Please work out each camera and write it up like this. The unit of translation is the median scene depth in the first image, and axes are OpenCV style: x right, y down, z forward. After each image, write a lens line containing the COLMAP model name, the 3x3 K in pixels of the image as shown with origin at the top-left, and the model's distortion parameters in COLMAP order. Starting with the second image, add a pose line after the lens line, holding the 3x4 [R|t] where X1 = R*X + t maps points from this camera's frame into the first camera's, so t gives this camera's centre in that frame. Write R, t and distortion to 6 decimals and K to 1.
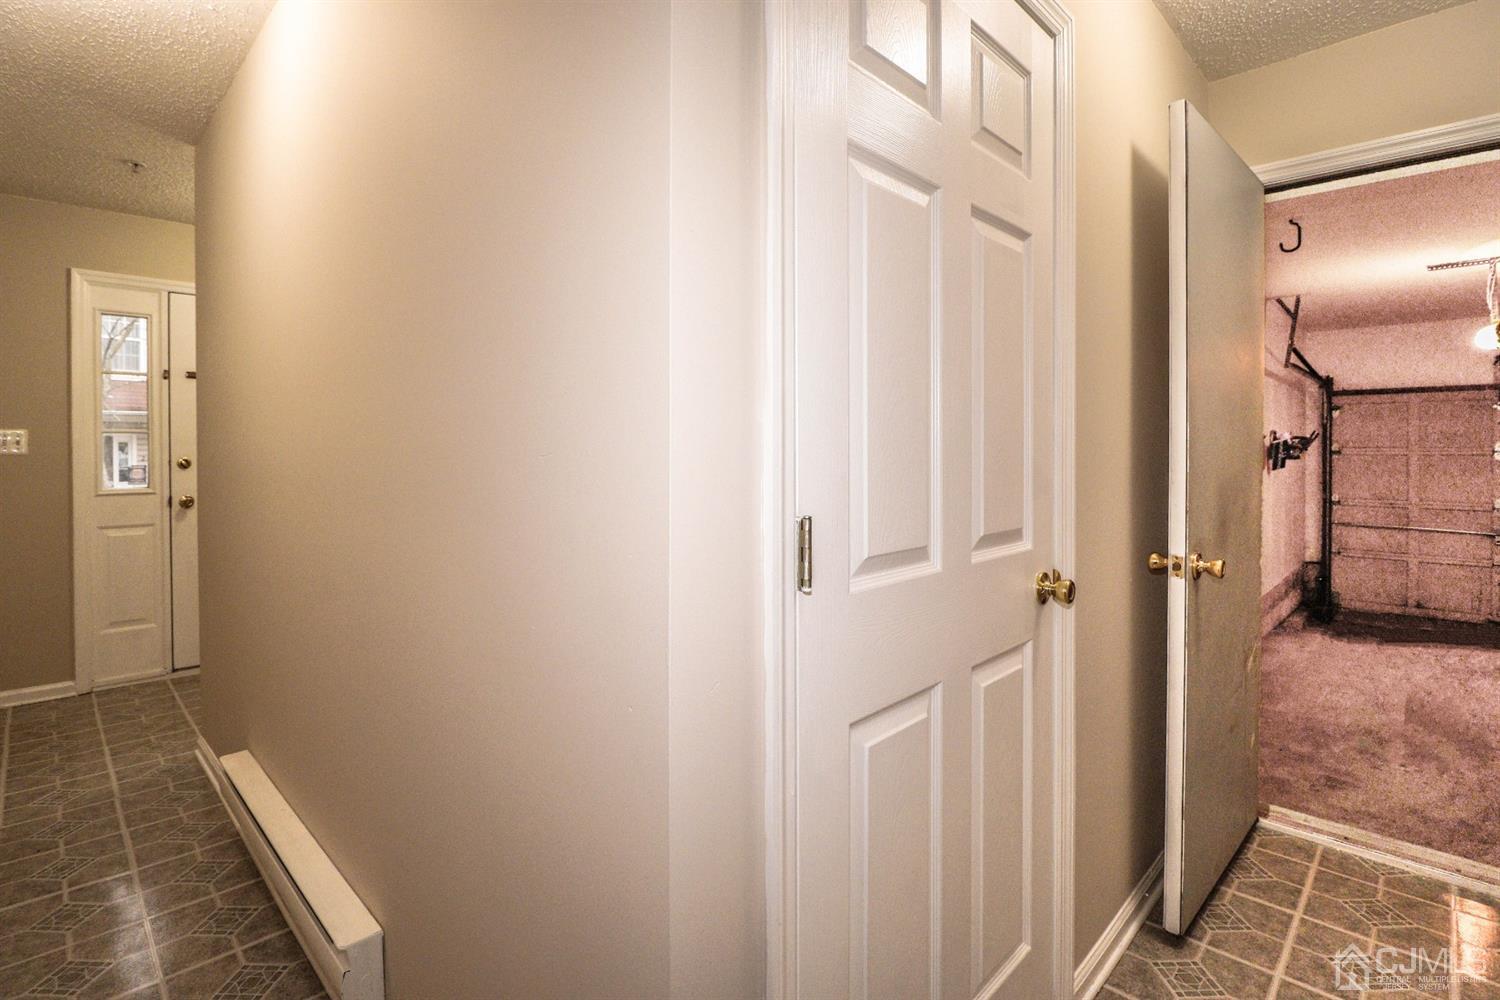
lens RADIAL K [[722.8, 0, 751.3], [0, 722.8, 454.8], [0, 0, 1]] dist [-0.000073, -0.000432]
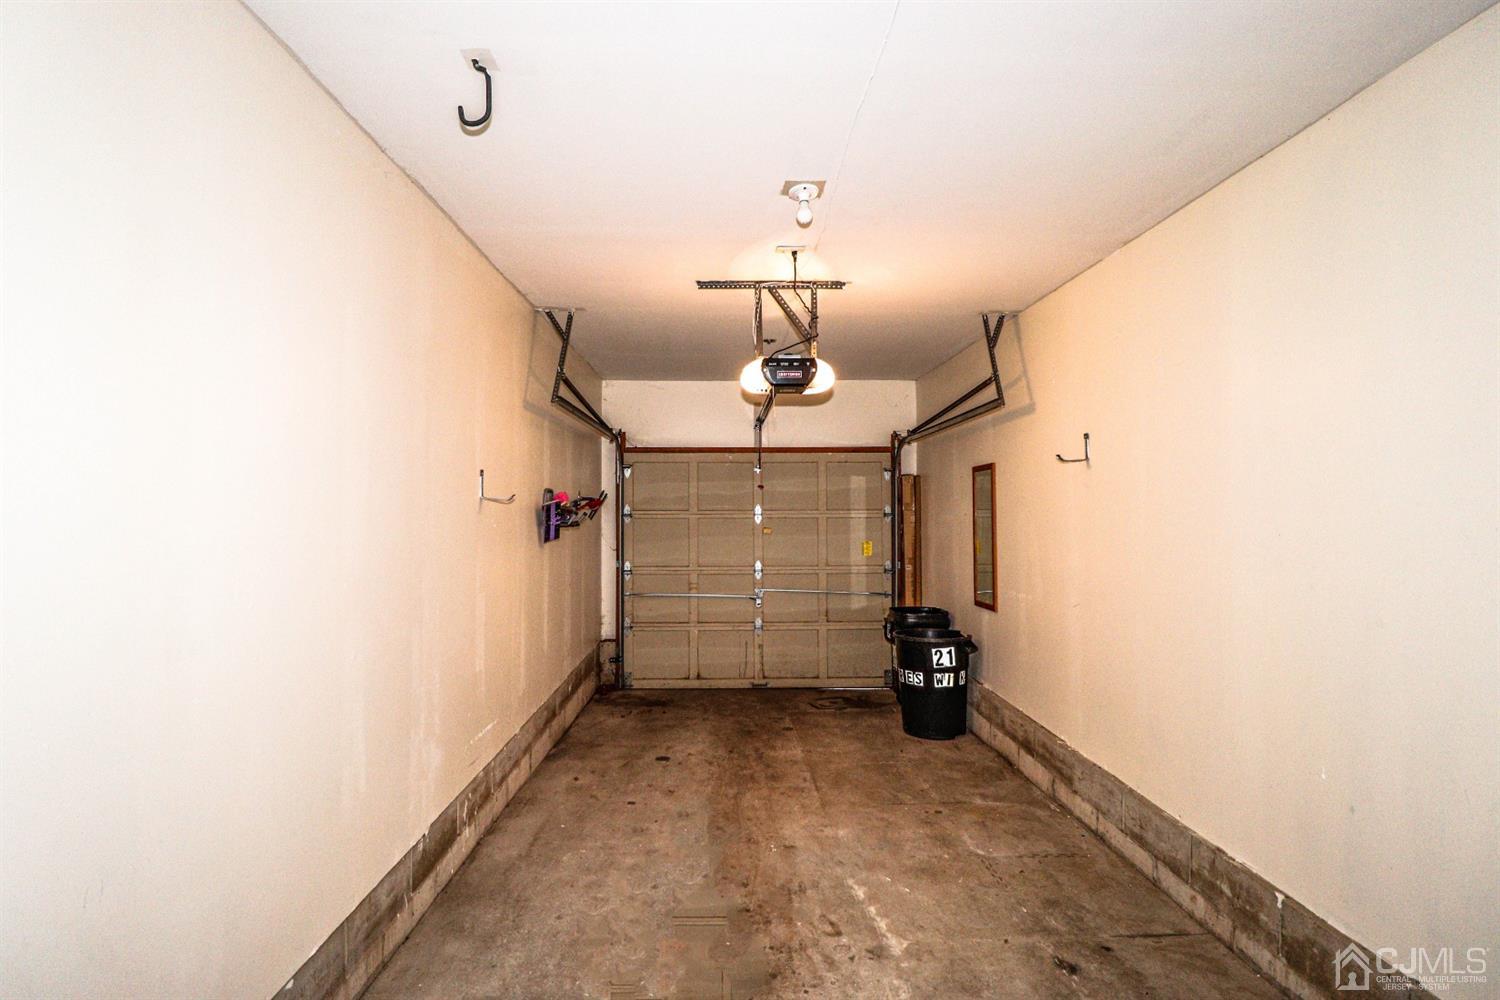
lens RADIAL K [[698.5, 0, 738.6], [0, 698.5, 501.7], [0, 0, 1]] dist [-0.011612, -0.000839]
pose [[0.702801, 0.000956, 0.711386, 0.297947], [0.012294, 0.999833, -0.013489, -0.007254], [-0.711280, 0.018226, 0.702672, 0.301610]]
